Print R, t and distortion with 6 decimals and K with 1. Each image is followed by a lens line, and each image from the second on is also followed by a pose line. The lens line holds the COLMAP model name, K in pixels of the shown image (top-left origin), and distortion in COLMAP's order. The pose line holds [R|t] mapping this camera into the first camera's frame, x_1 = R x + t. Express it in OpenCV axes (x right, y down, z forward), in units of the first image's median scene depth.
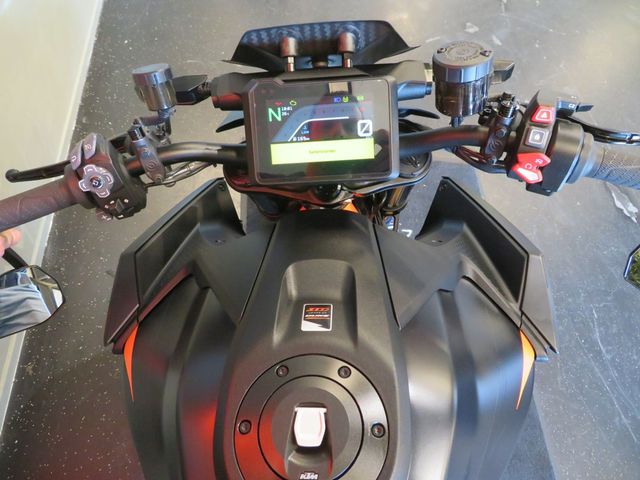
lens RADIAL K [[461.9, 0, 320.0], [0, 461.9, 240.0], [0, 0, 1]] dist [0.003041, -0.000036]
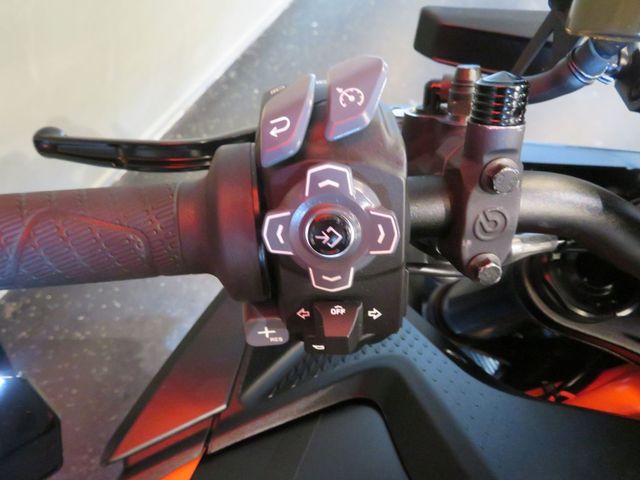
lens RADIAL K [[461.9, 0, 320.0], [0, 461.9, 240.0], [0, 0, 1]] dist [0.003041, -0.000036]
pose [[0.959610, 0.274803, -0.060262, -0.337829], [-0.280426, 0.951500, -0.126526, -0.062694], [0.022570, 0.138315, 0.990131, 0.534392]]
